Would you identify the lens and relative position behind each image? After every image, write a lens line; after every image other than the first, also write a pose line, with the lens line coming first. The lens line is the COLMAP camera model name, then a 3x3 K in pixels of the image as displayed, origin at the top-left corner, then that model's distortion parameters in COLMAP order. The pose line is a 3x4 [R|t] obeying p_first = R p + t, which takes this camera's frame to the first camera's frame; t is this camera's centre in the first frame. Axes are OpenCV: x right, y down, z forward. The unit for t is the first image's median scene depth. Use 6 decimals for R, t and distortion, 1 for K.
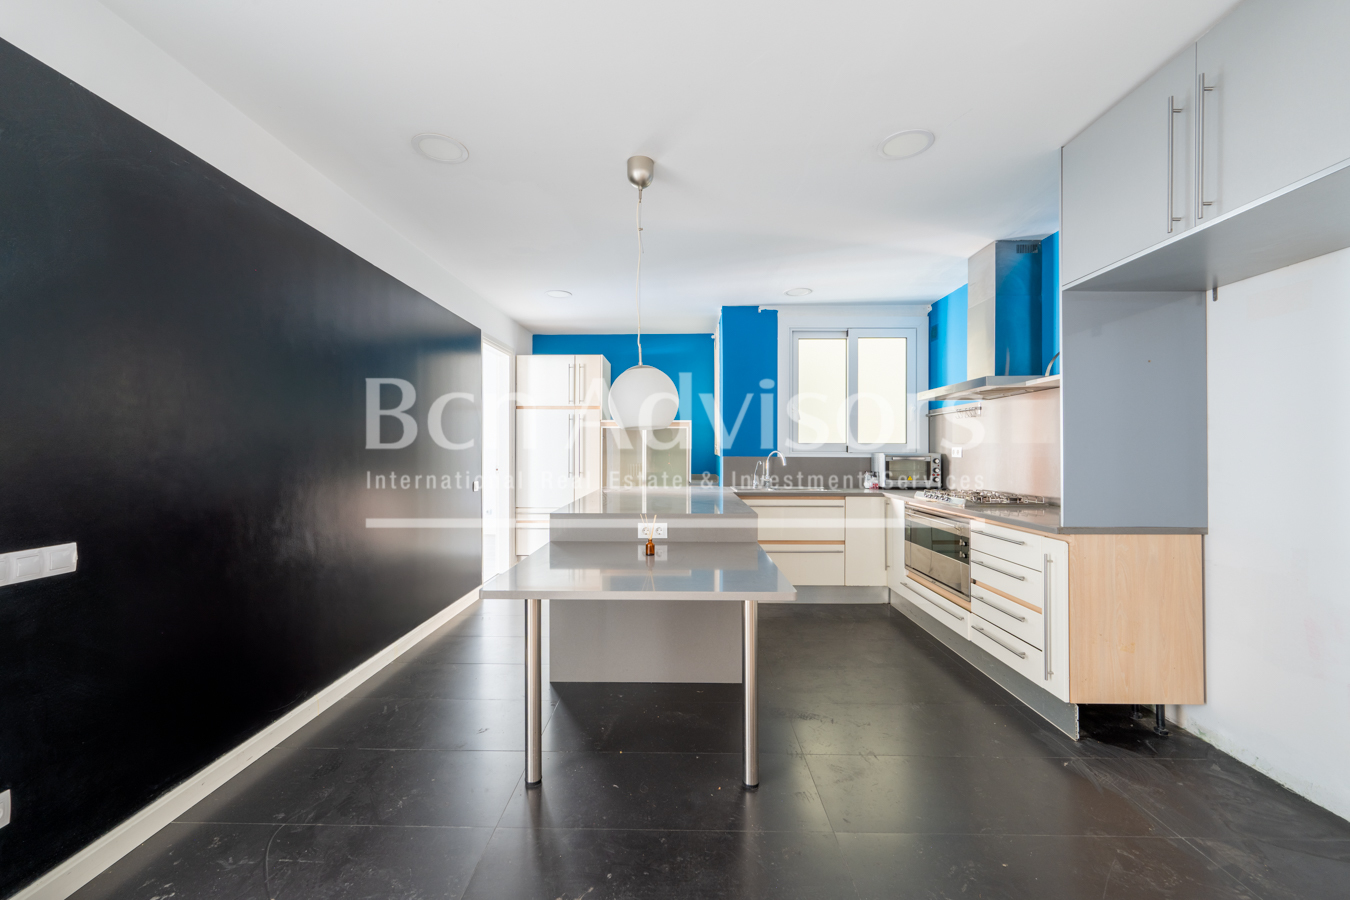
lens RADIAL K [[532.8, 0, 674.2], [0, 532.8, 449.2], [0, 0, 1]] dist [-0.001382, 0.000121]
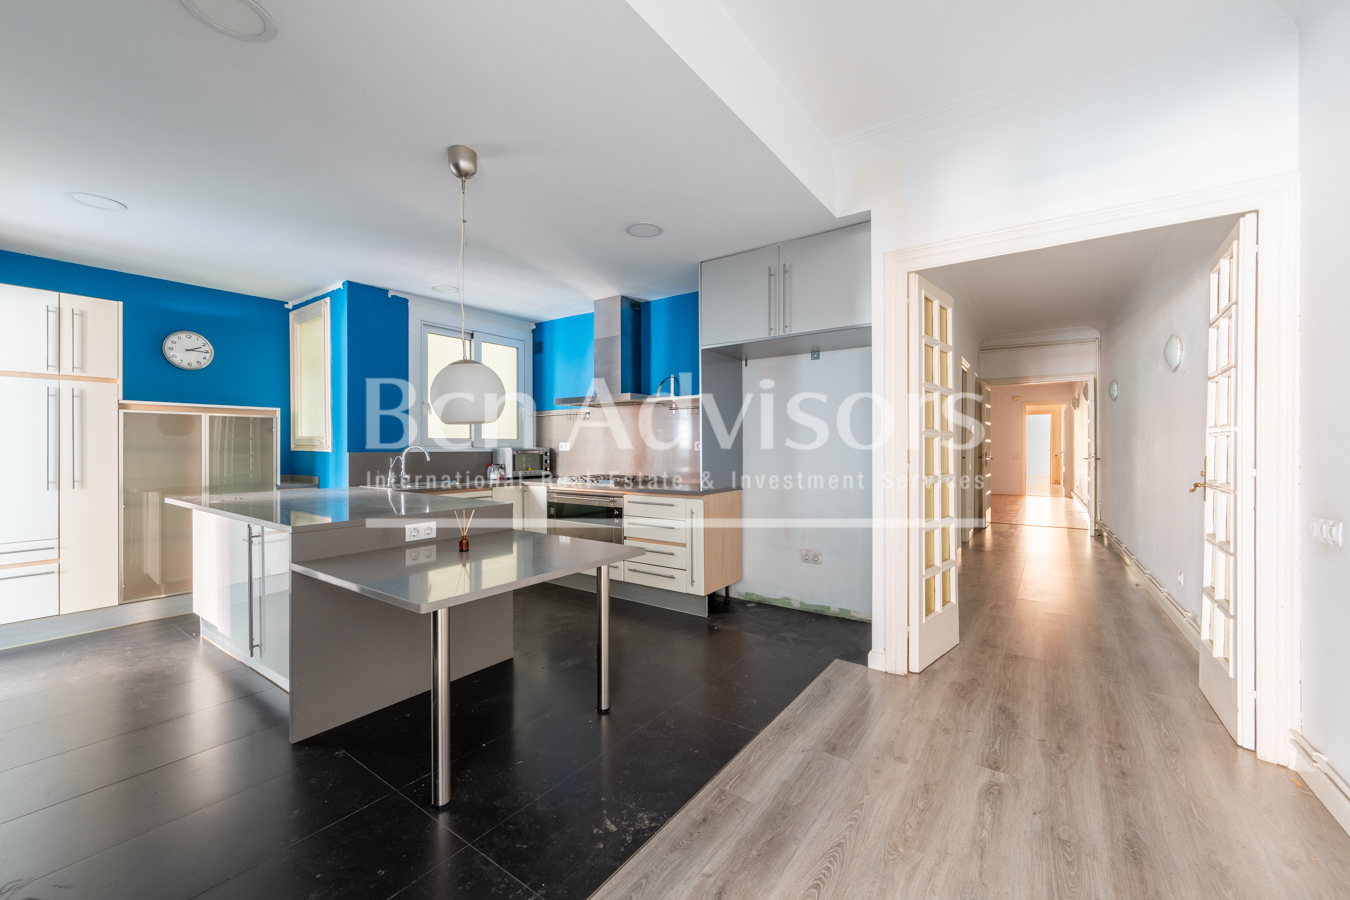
lens RADIAL K [[532.8, 0, 674.8], [0, 532.8, 450.3], [0, 0, 1]] dist [-0.001382, 0.000121]
pose [[0.566095, -0.008978, 0.824291, -0.346013], [-0.000555, 0.999936, 0.011272, -0.000211], [-0.824340, -0.006839, 0.566054, 0.064391]]
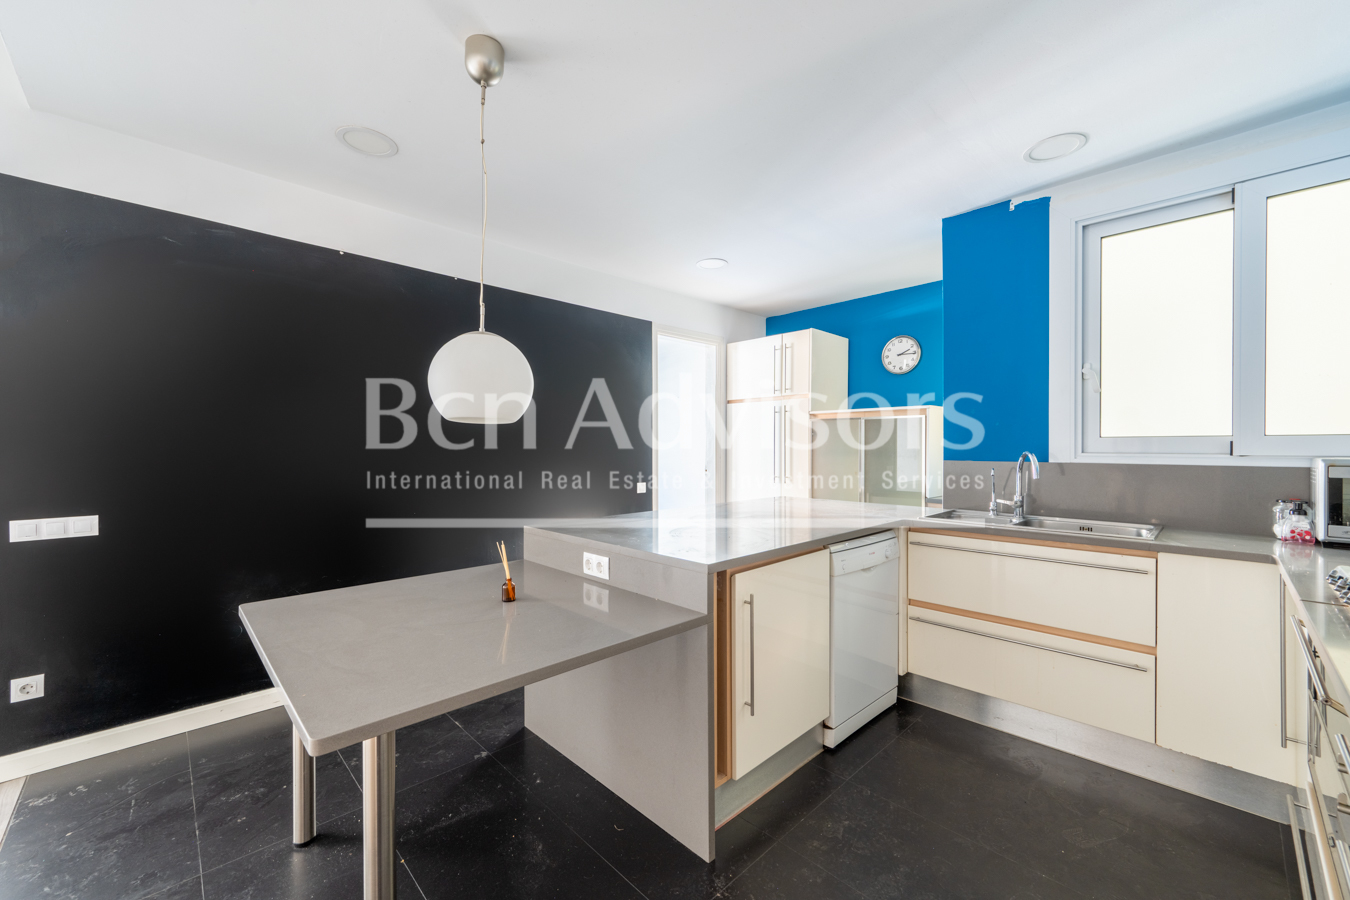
lens RADIAL K [[532.8, 0, 674.5], [0, 532.8, 449.3], [0, 0, 1]] dist [-0.001382, 0.000121]
pose [[0.708148, 0.001159, -0.706063, 0.326463], [0.001495, 0.999994, 0.003141, -0.001922], [0.706063, -0.003280, 0.708142, 0.355000]]
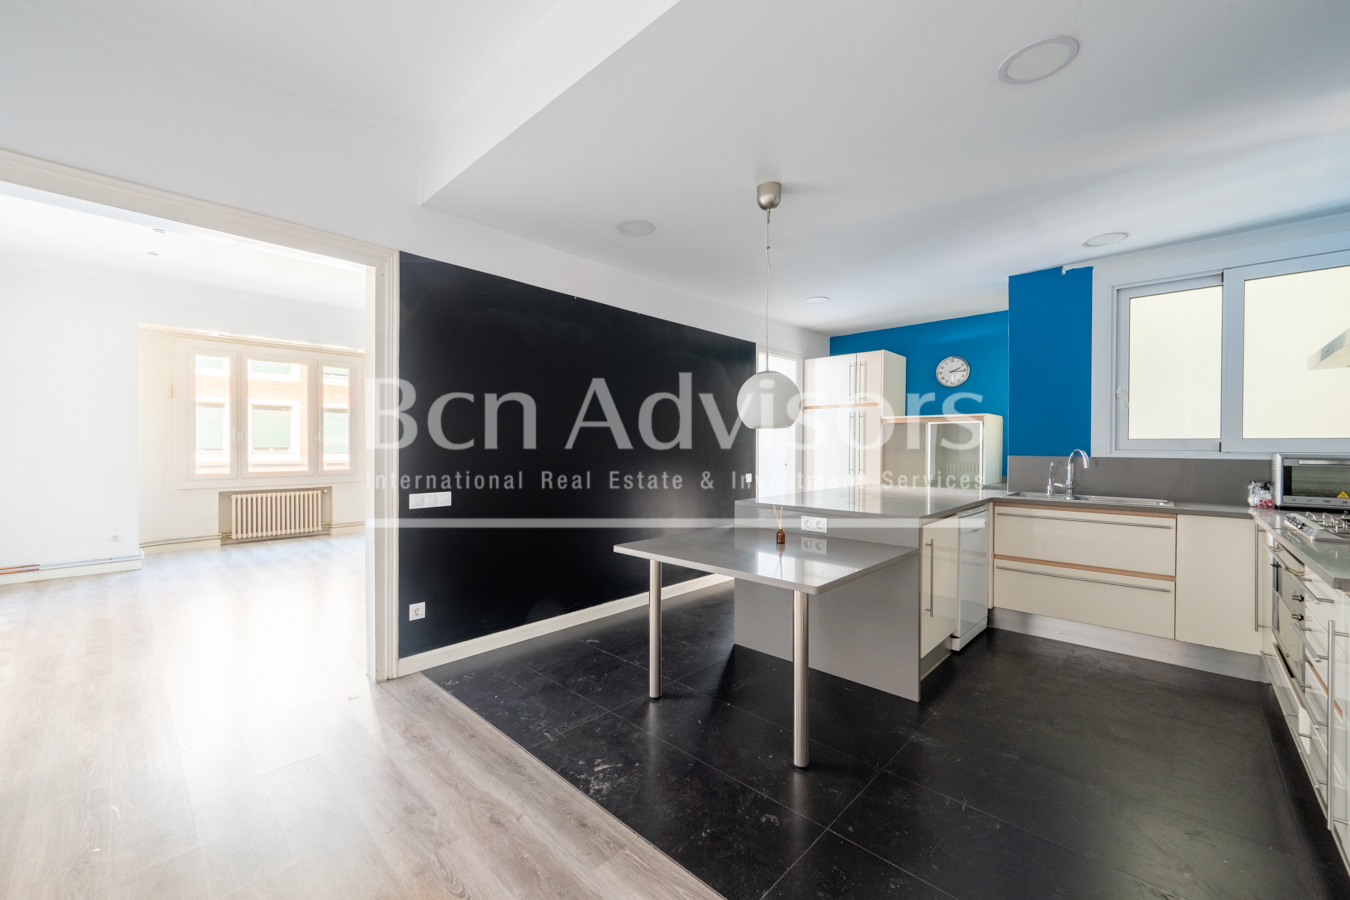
lens RADIAL K [[532.8, 0, 673.3], [0, 532.8, 450.7], [0, 0, 1]] dist [-0.001382, 0.000121]
pose [[0.736368, 0.005827, -0.676556, 0.285641], [-0.002103, 0.999978, 0.006324, 0.001399], [0.676578, -0.003234, 0.736364, 0.026528]]
